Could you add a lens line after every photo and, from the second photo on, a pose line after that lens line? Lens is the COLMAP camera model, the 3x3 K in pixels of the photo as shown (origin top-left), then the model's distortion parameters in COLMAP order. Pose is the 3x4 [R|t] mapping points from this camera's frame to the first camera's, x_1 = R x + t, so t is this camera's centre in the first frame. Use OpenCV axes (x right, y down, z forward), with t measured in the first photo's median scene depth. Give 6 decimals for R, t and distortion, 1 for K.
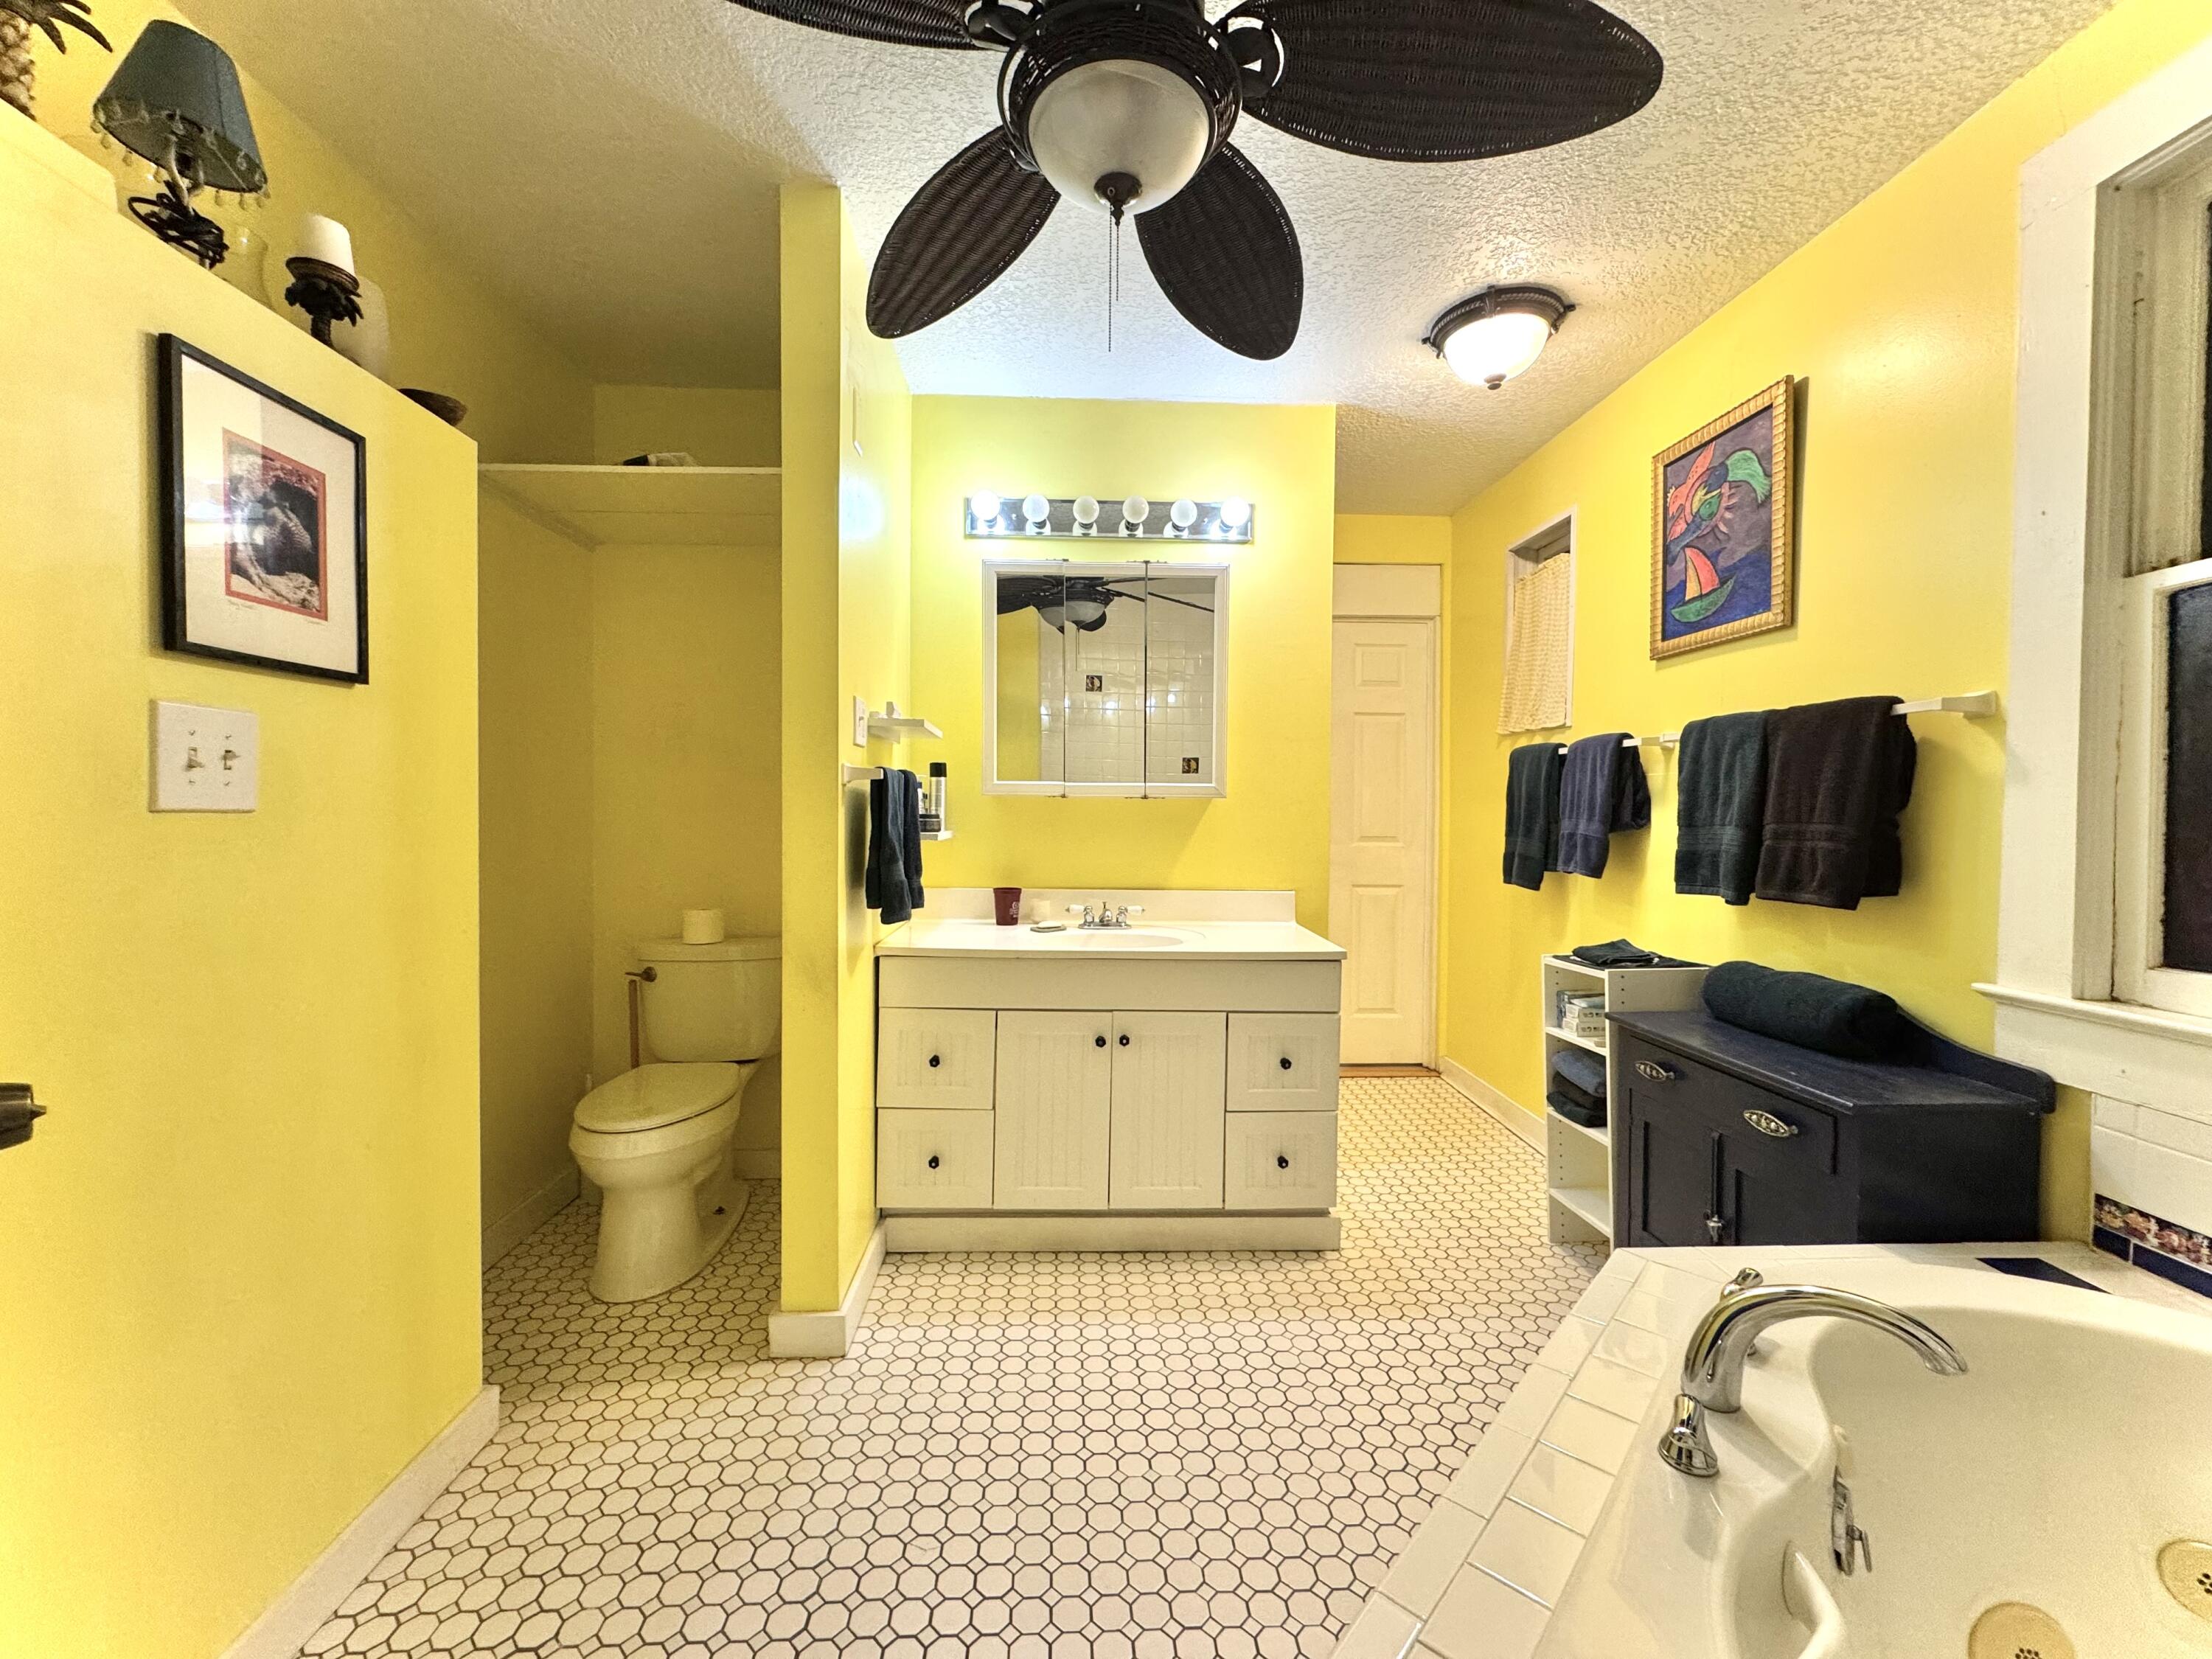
lens RADIAL K [[884.3, 0, 1100.7], [0, 884.3, 820.7], [0, 0, 1]] dist [-0.004163, 0.000488]
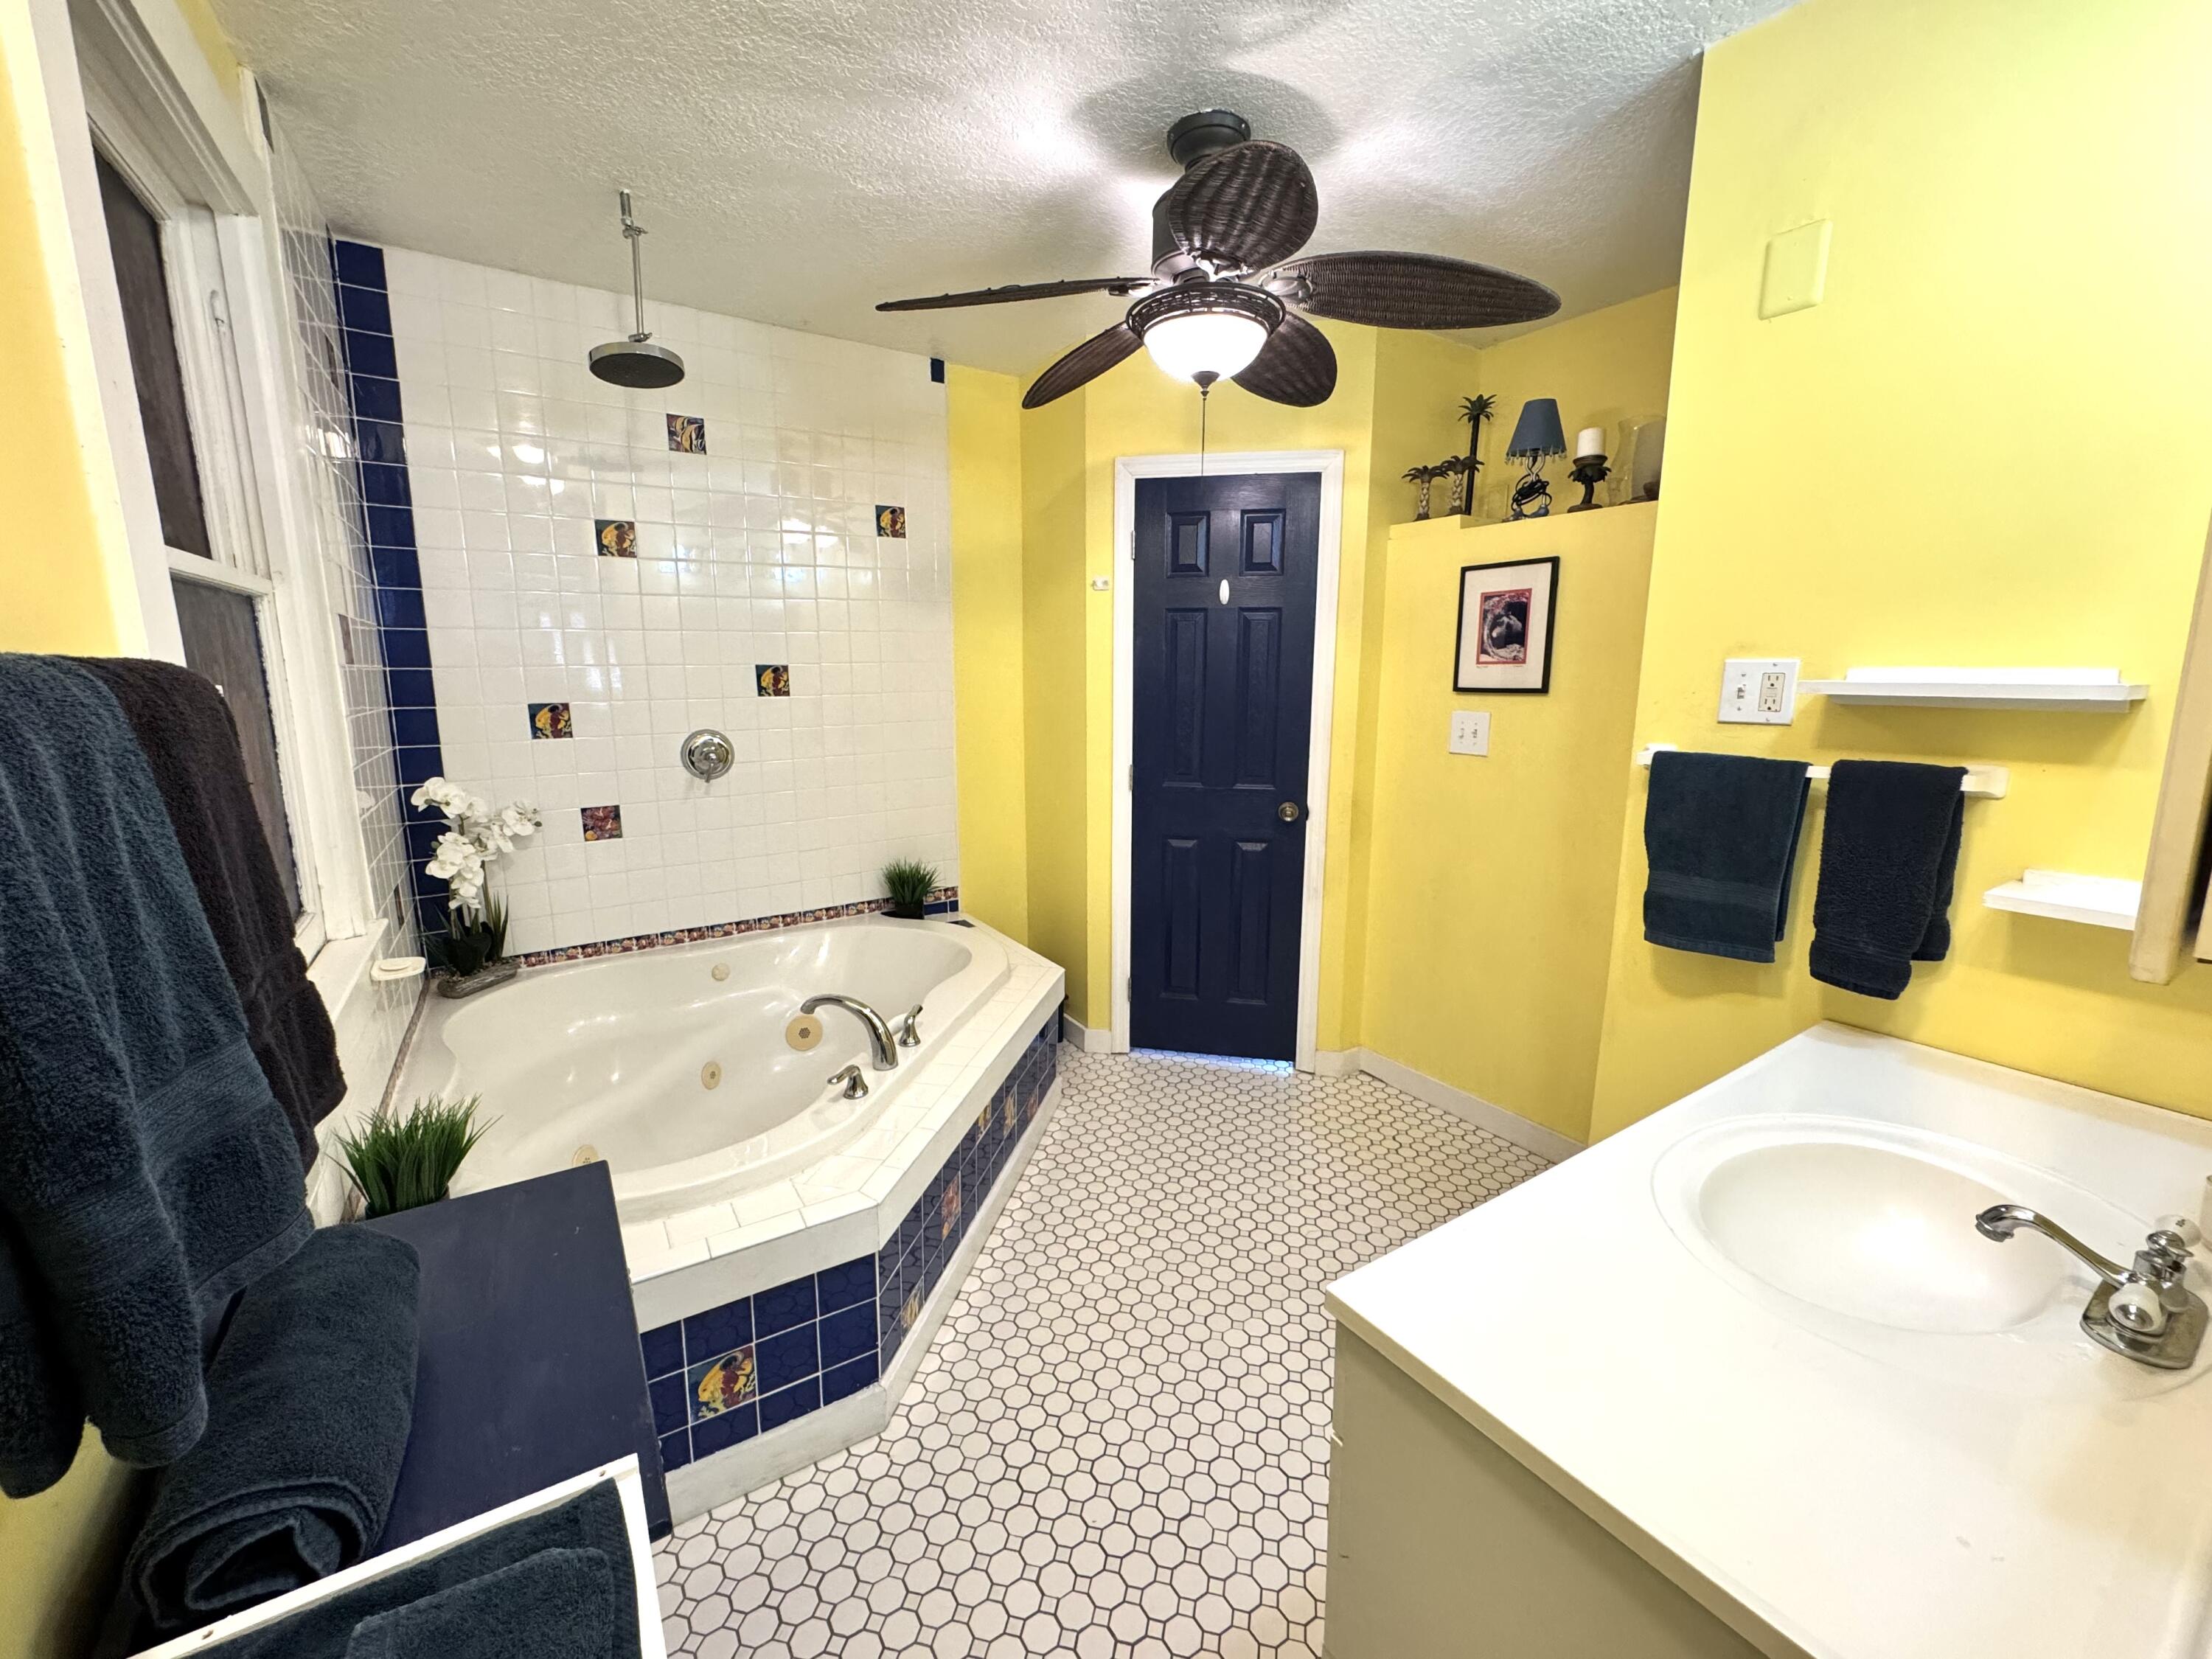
lens RADIAL K [[884.3, 0, 1106.7], [0, 884.3, 831.1], [0, 0, 1]] dist [-0.004163, 0.000488]
pose [[-0.861571, 0.085883, -0.500319, 0.988960], [-0.012452, 0.981713, 0.189961, -0.230337], [0.507484, 0.169895, -0.844746, 2.329215]]
